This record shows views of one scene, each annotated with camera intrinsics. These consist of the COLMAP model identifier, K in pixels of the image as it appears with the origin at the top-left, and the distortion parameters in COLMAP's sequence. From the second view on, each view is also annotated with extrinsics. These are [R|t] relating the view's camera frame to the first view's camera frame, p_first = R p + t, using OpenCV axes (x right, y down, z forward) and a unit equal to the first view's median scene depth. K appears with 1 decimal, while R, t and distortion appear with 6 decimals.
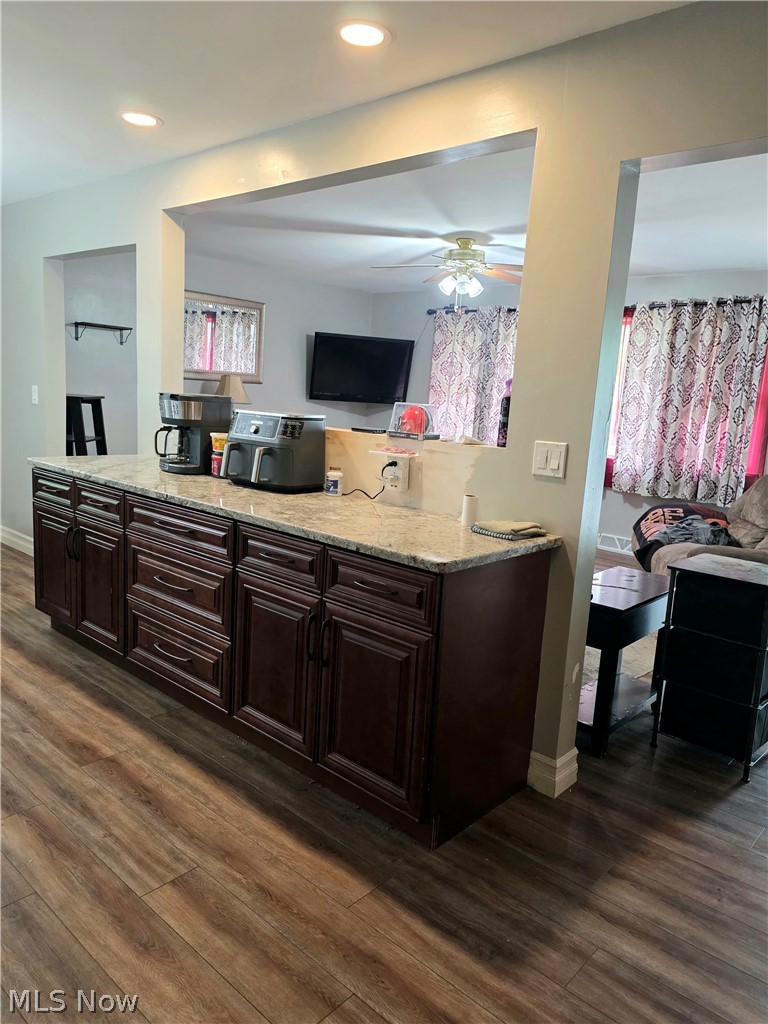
lens RADIAL K [[713.3, 0, 382.2], [0, 713.3, 517.4], [0, 0, 1]] dist [0.042395, -0.026472]
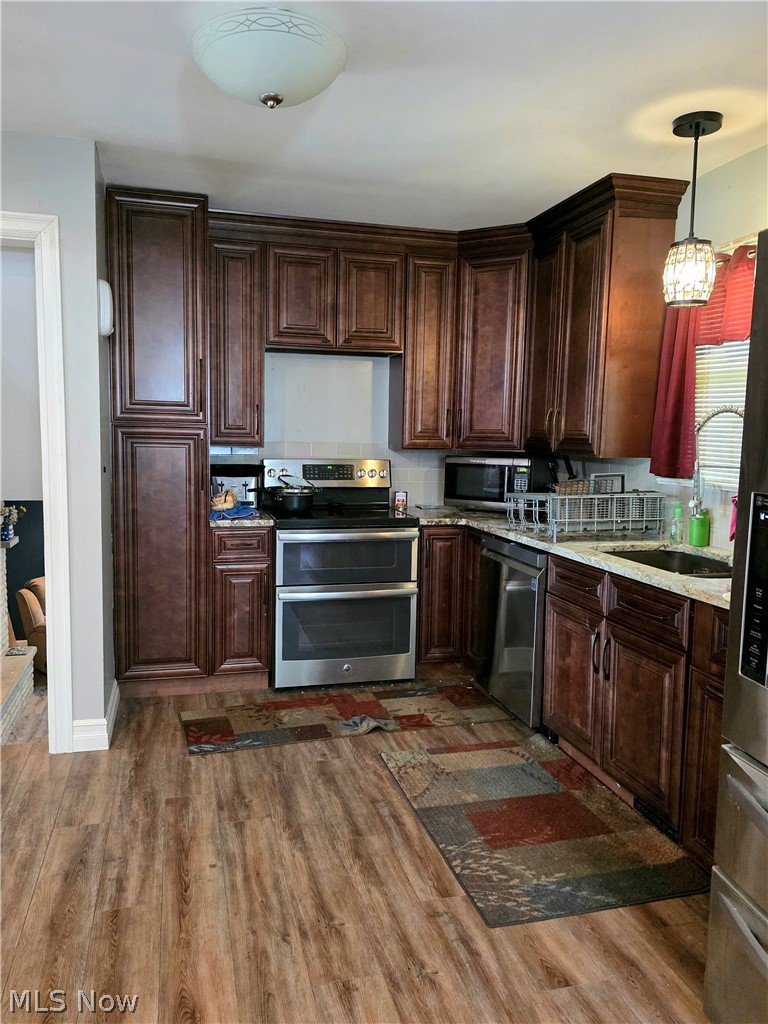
lens RADIAL K [[750.8, 0, 381.1], [0, 750.8, 512.8], [0, 0, 1]] dist [0.053071, -0.023050]
pose [[-0.835111, -0.131688, 0.534086, -0.656276], [0.032240, 0.957535, 0.286508, -0.220848], [-0.549136, 0.256485, -0.795403, 0.990958]]
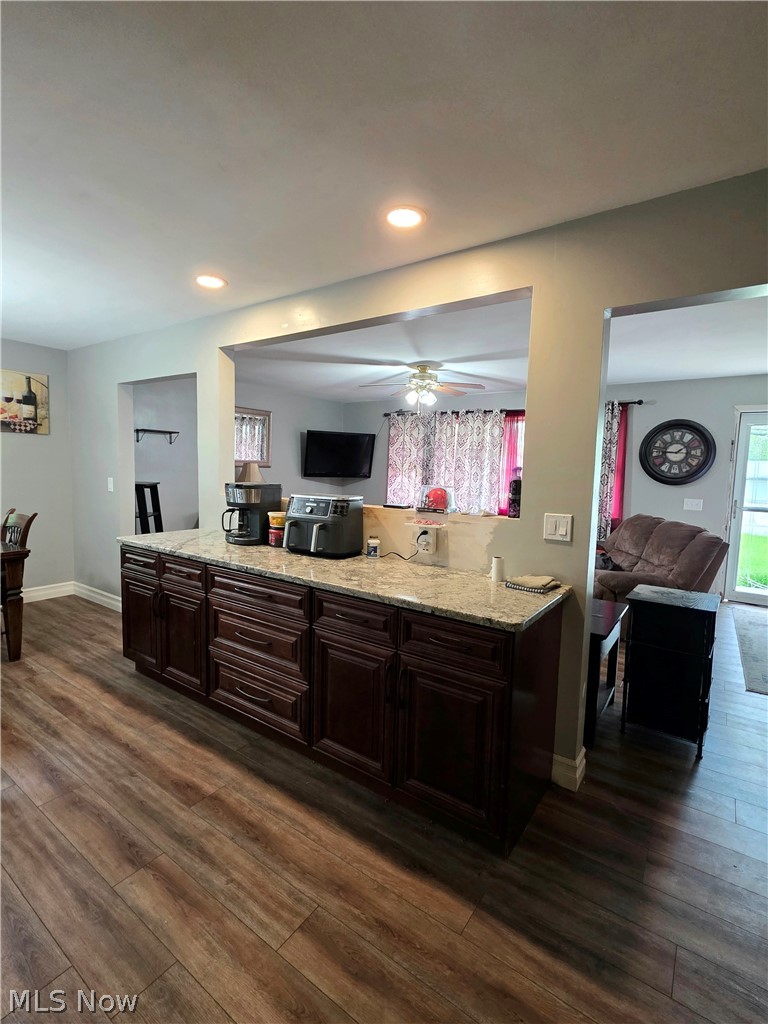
lens RADIAL K [[476.7, 0, 385.1], [0, 476.7, 512.1], [0, 0, 1]] dist [-0.001995, 0.003128]
pose [[0.992284, -0.044939, 0.115552, -0.161814], [0.053455, 0.995994, -0.071690, -0.057076], [-0.111867, 0.077314, 0.990711, 0.151402]]
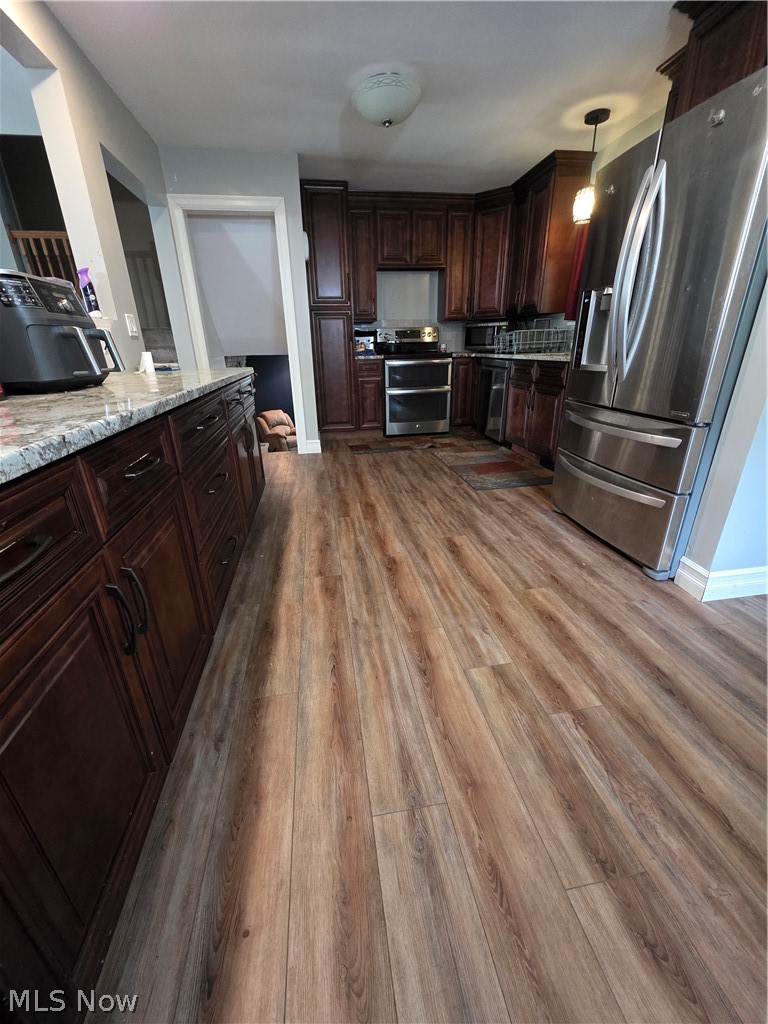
lens RADIAL K [[411.6, 0, 387.0], [0, 411.6, 512.2], [0, 0, 1]] dist [0.000433, 0.001583]
pose [[-0.781298, -0.272399, 0.561581, -0.851354], [0.085724, 0.844383, 0.528838, -0.155953], [-0.618244, 0.461320, -0.636363, 1.321911]]
